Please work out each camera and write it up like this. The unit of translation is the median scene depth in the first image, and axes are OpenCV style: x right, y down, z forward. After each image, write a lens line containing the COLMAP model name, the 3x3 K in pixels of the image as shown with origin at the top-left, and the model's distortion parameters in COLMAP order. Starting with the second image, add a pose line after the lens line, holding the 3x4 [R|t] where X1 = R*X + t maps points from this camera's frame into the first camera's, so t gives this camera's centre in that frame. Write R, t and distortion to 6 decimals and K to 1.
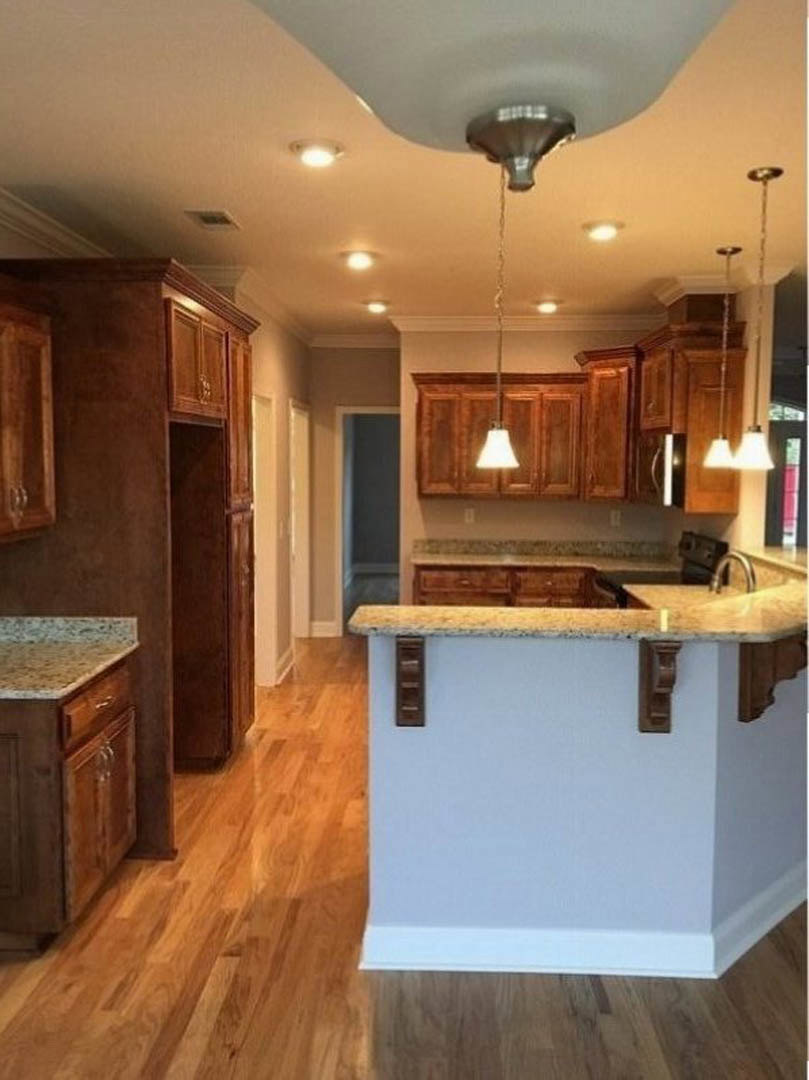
lens RADIAL K [[913.0, 0, 404.5], [0, 913.0, 540.0], [0, 0, 1]] dist [0.068288, -0.001831]
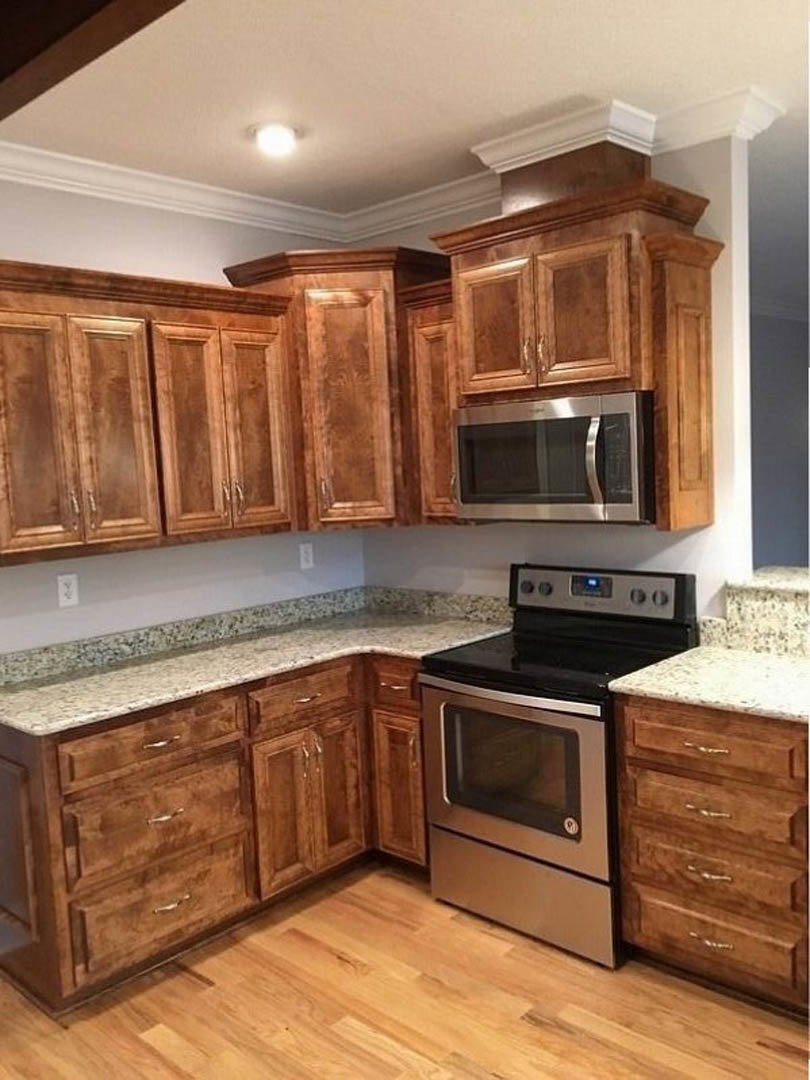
lens RADIAL K [[913.0, 0, 405.0], [0, 913.0, 540.0], [0, 0, 1]] dist [0.068288, -0.001831]
pose [[0.654517, -0.109236, 0.748114, -0.177293], [0.121463, 0.991847, 0.038558, -0.053331], [-0.746227, 0.065632, 0.662449, 0.608608]]
